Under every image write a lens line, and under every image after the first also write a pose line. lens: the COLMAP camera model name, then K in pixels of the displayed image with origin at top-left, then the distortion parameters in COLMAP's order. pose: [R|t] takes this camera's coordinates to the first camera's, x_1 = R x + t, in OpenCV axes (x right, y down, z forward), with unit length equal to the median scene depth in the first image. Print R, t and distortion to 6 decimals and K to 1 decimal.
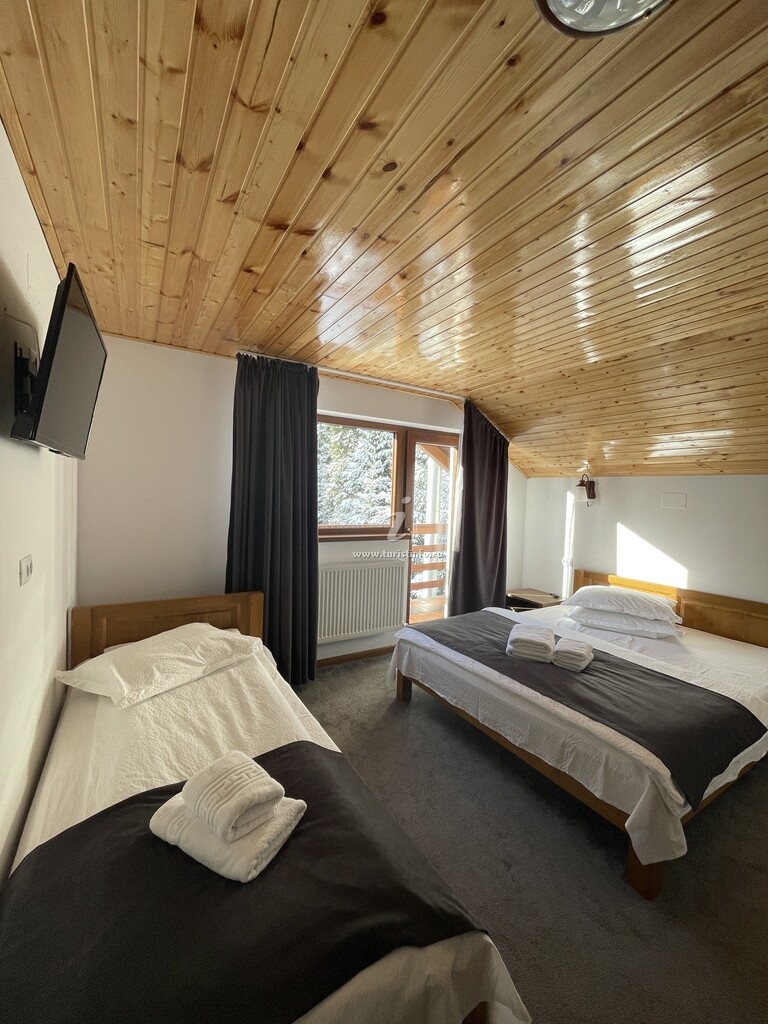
lens RADIAL K [[411.1, 0, 384.0], [0, 411.1, 512.0], [0, 0, 1]] dist [-0.000347, 0.000010]
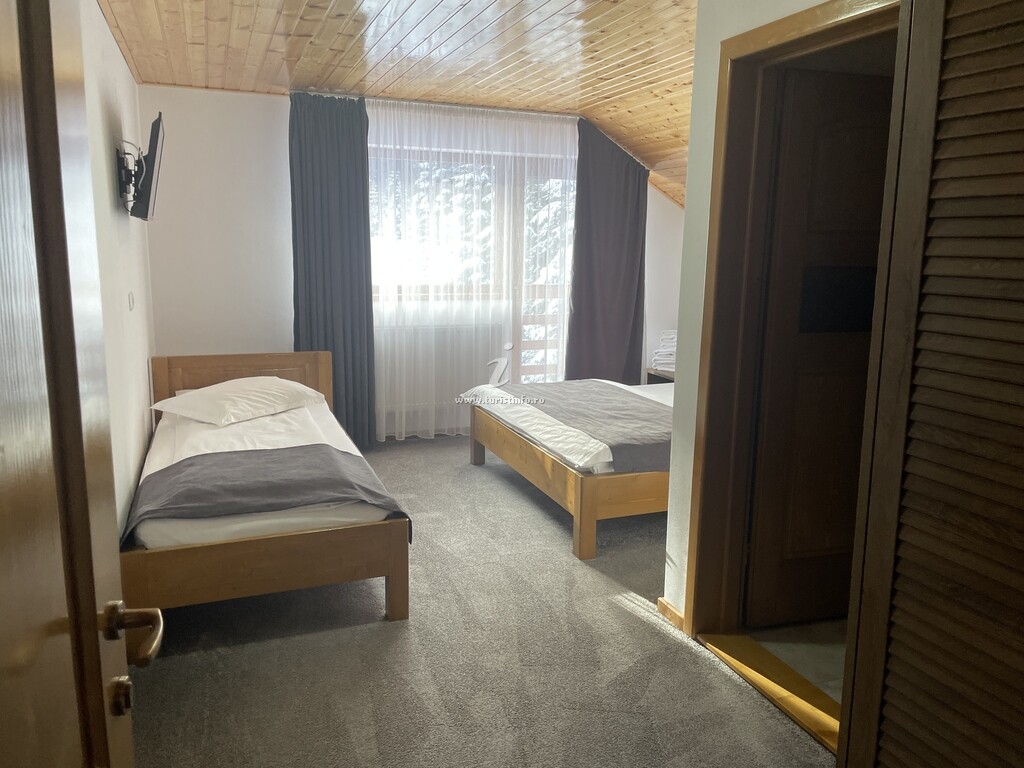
lens RADIAL K [[767.5, 0, 521.9], [0, 767.5, 367.5], [0, 0, 1]] dist [0.095658, -0.125701]
pose [[0.986487, -0.002757, -0.163817, 0.484404], [0.020315, 0.994201, 0.105600, 0.057225], [0.162576, -0.107501, 0.980822, -0.768762]]
